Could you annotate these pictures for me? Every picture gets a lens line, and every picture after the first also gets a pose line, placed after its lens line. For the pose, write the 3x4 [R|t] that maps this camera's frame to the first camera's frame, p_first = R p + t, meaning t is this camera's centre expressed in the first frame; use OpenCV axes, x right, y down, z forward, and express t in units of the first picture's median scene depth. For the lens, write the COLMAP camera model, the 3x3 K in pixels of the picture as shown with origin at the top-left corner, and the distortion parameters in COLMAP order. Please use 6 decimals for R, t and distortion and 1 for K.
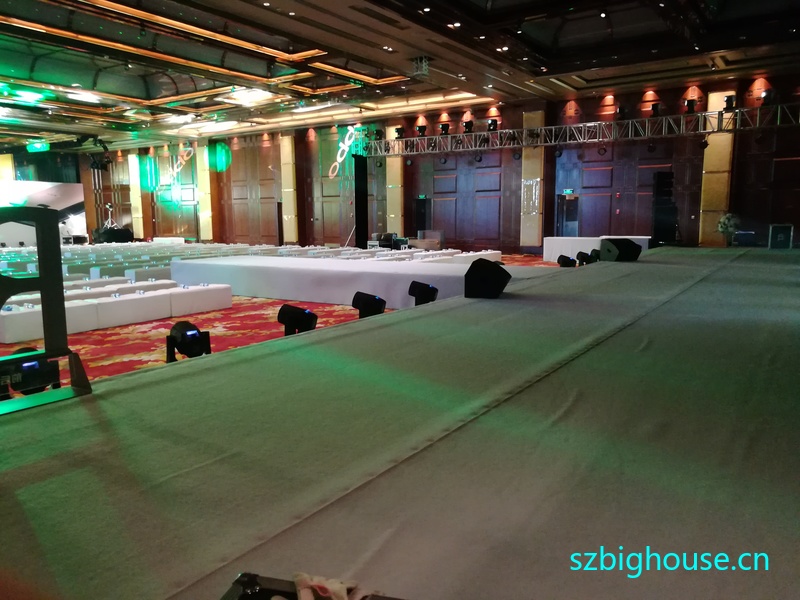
lens RADIAL K [[632.0, 0, 382.7], [0, 632.0, 314.9], [0, 0, 1]] dist [-0.034239, 0.056223]
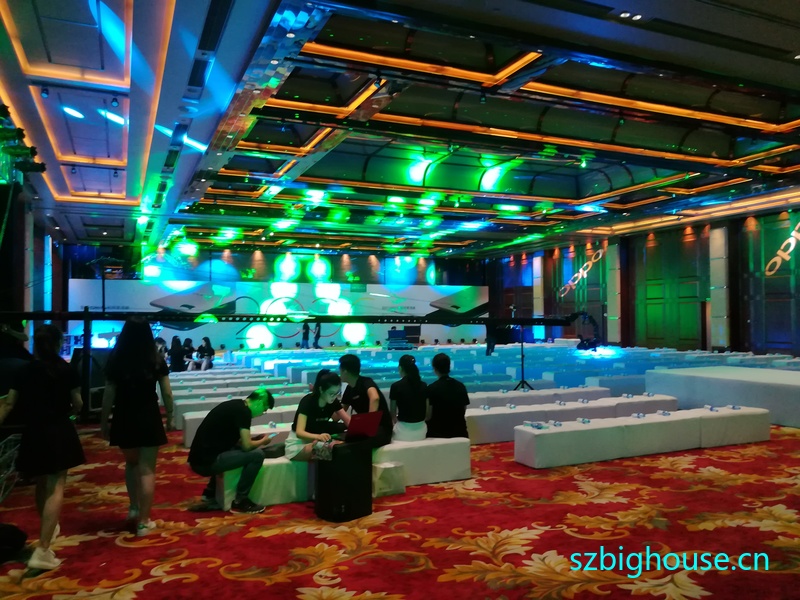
lens RADIAL K [[637.7, 0, 400.0], [0, 637.7, 300.0], [0, 0, 1]] dist [-0.011228, 0.045342]
pose [[0.854189, -0.012297, -0.519817, -0.119064], [-0.081659, 0.984142, -0.157467, -0.010888], [0.513510, 0.176955, 0.839640, 0.063453]]
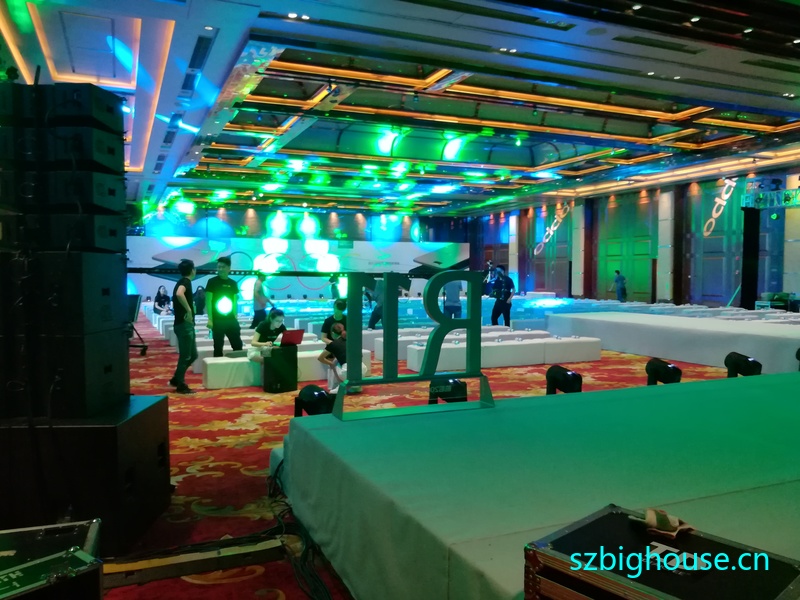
lens RADIAL K [[629.9, 0, 398.9], [0, 629.9, 306.5], [0, 0, 1]] dist [-0.000078, 0.012237]
pose [[0.855175, 0.034927, -0.517161, 0.007548], [-0.086576, 0.993336, -0.076076, 0.004474], [0.511058, 0.109832, 0.852500, -0.039988]]
